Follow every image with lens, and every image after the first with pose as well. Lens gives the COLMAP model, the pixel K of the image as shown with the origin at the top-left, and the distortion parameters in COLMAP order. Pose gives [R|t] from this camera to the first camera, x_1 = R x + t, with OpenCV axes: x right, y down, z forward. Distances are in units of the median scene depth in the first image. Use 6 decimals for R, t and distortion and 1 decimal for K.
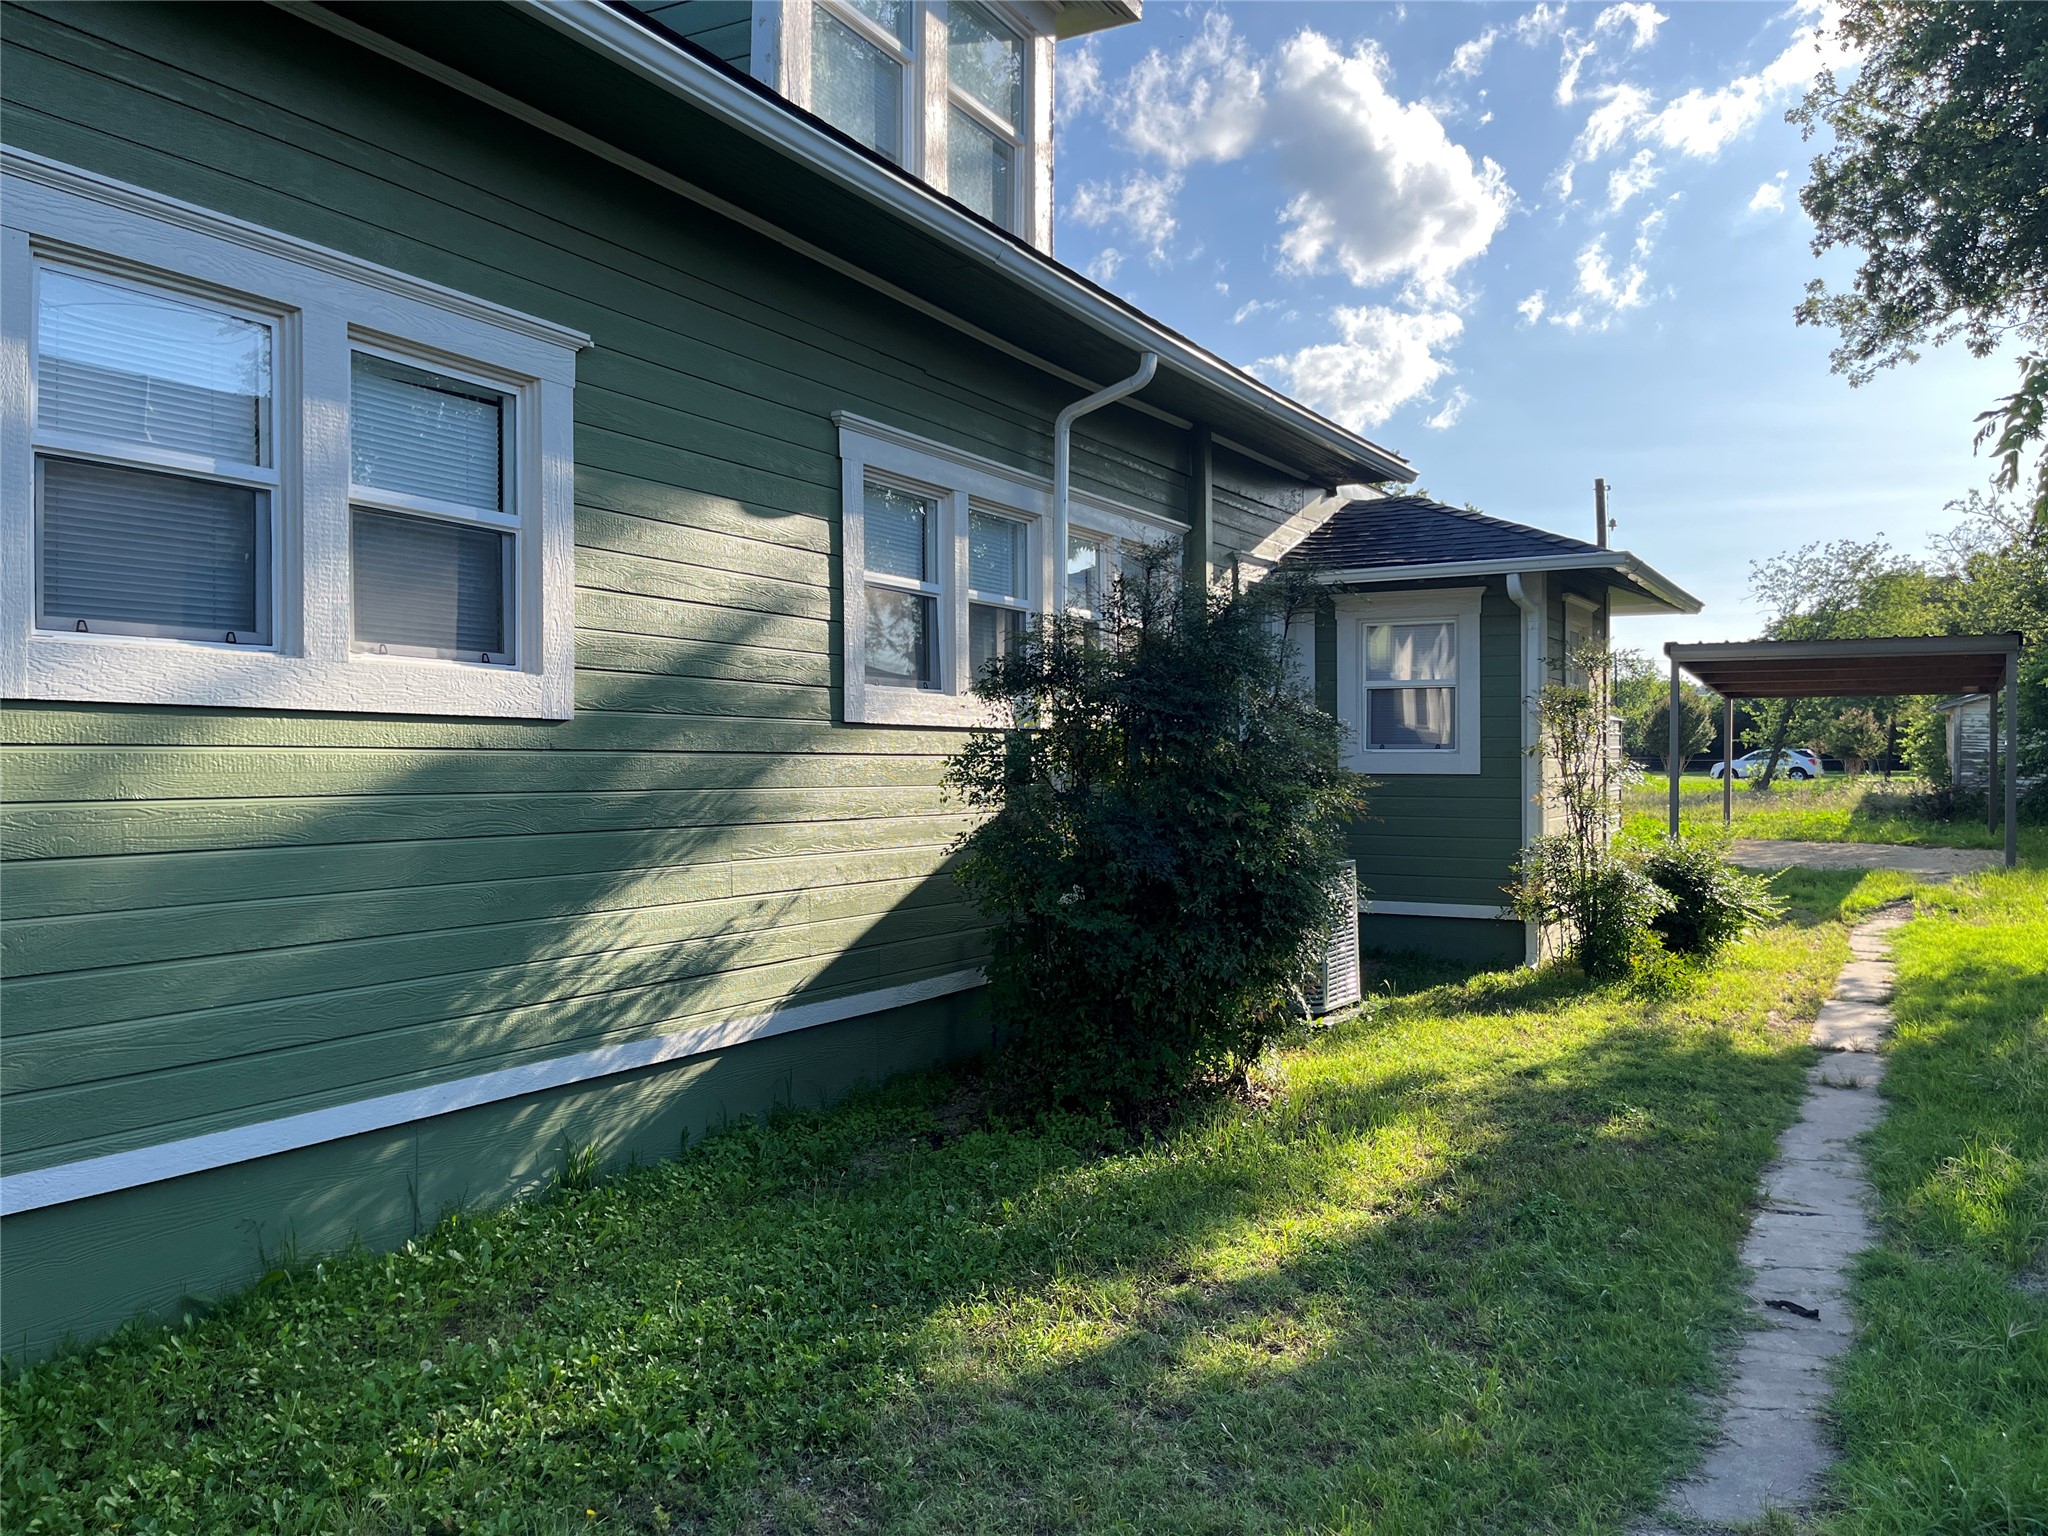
lens RADIAL K [[1550.8, 0, 1018.7], [0, 1550.8, 769.2], [0, 0, 1]] dist [0.081682, -0.111860]
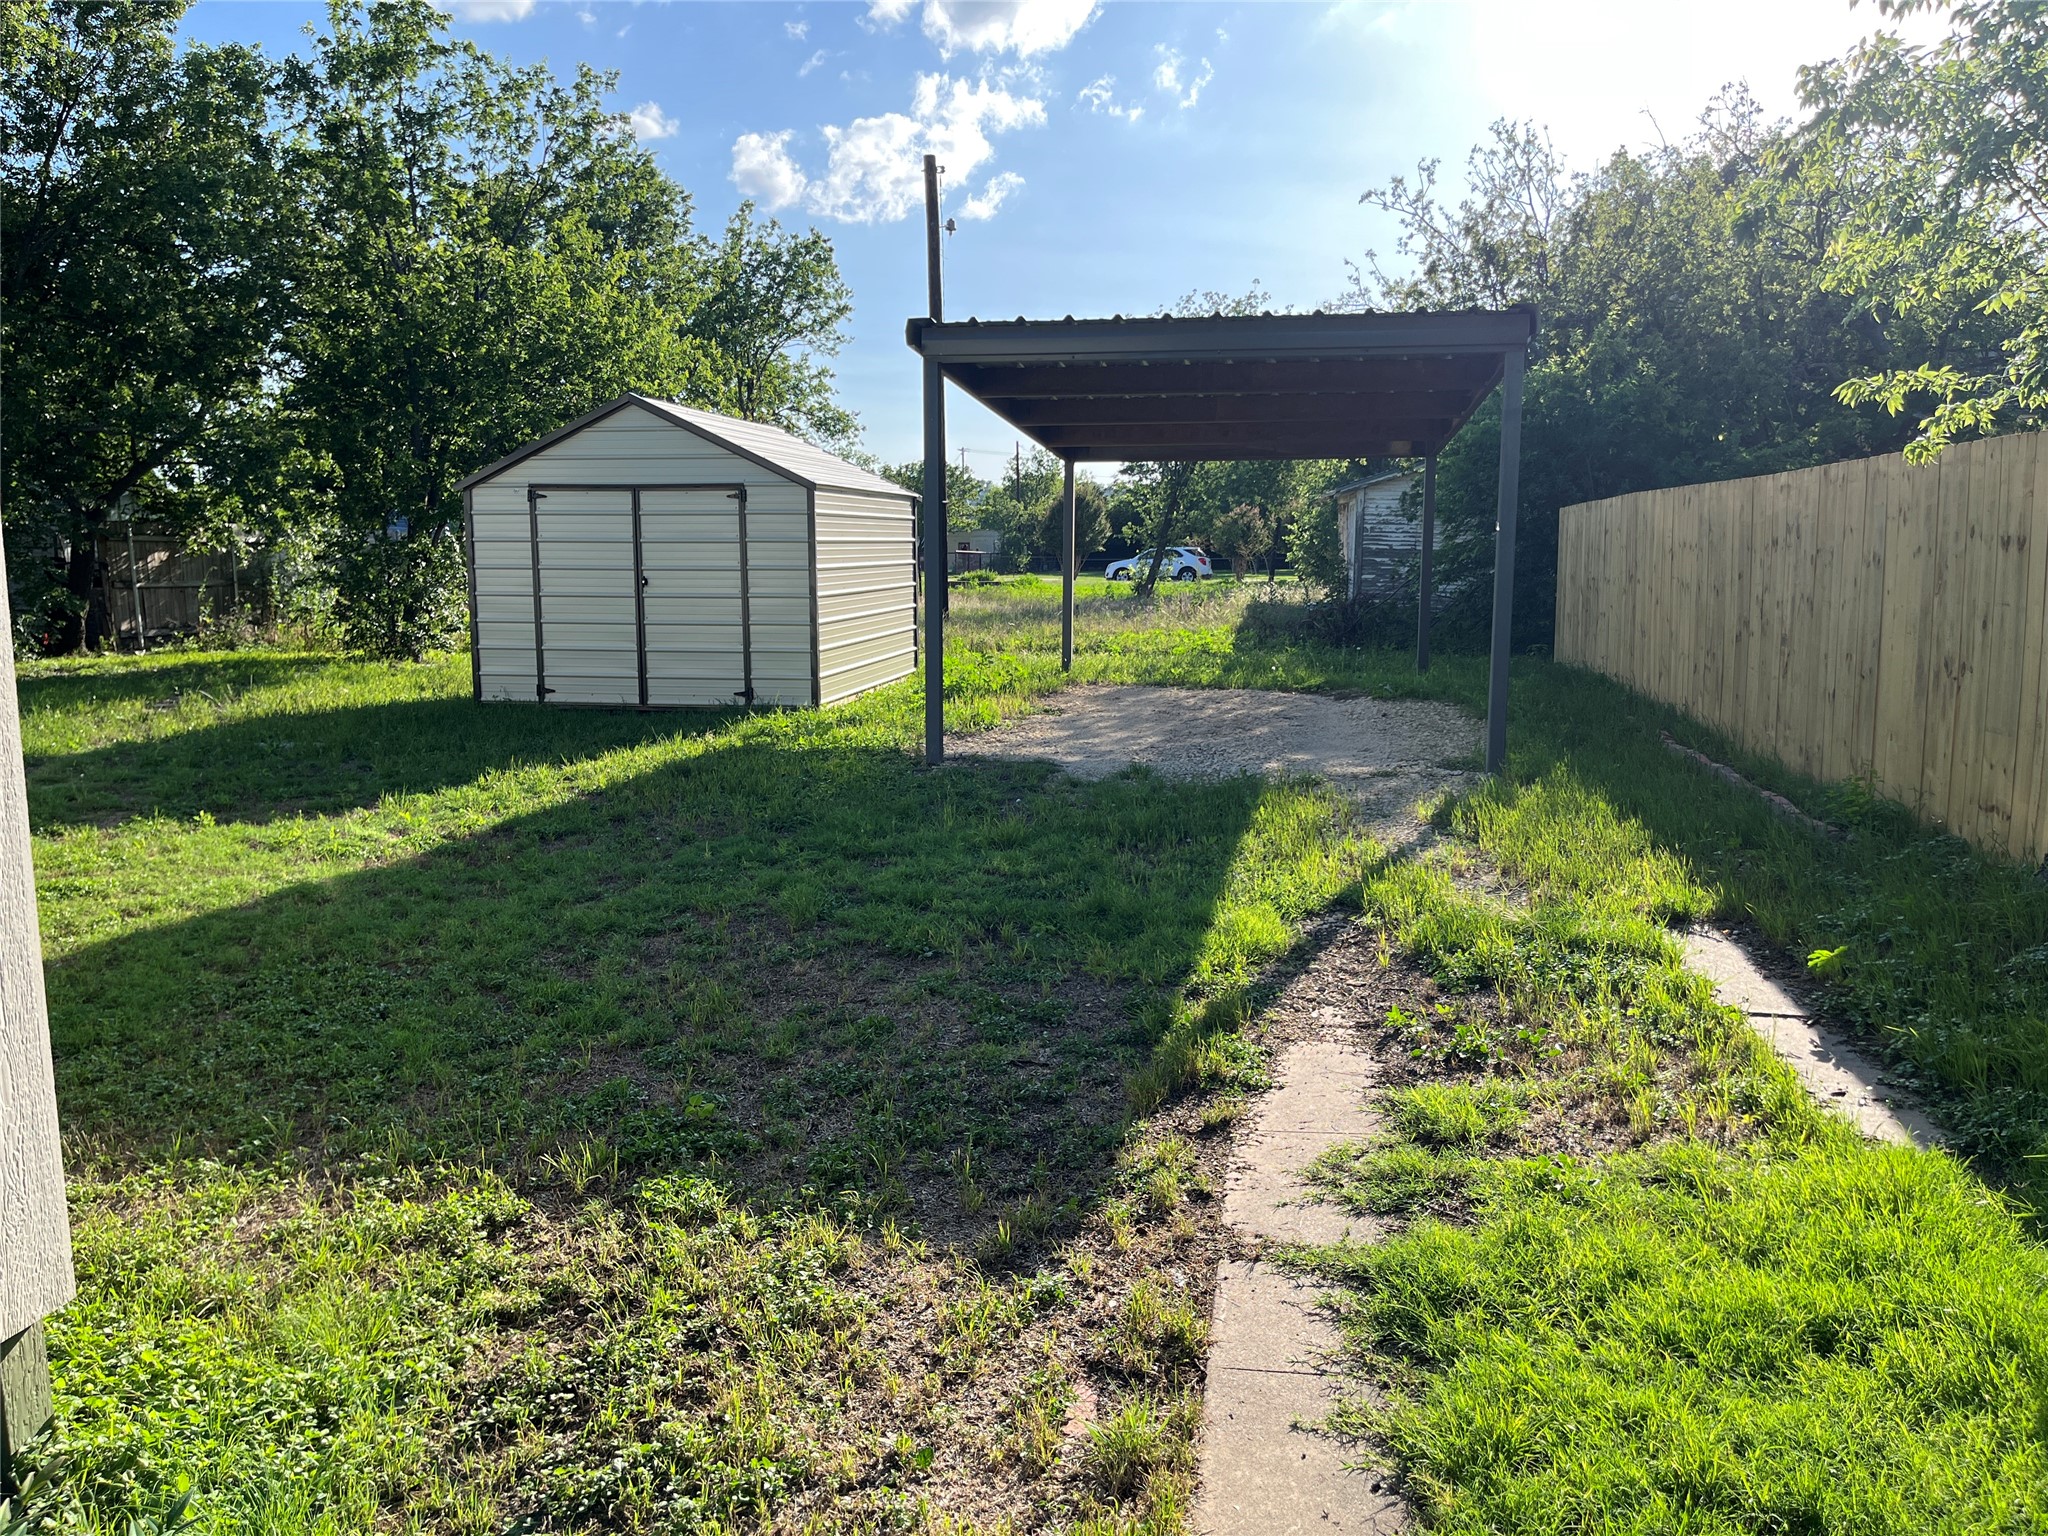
lens RADIAL K [[1550.8, 0, 1018.7], [0, 1550.8, 769.2], [0, 0, 1]] dist [0.081682, -0.111860]
pose [[0.940326, -0.045788, 0.337180, 0.122752], [0.002182, 0.991696, 0.128584, -0.001545], [-0.340268, -0.120176, 0.932618, 0.230174]]
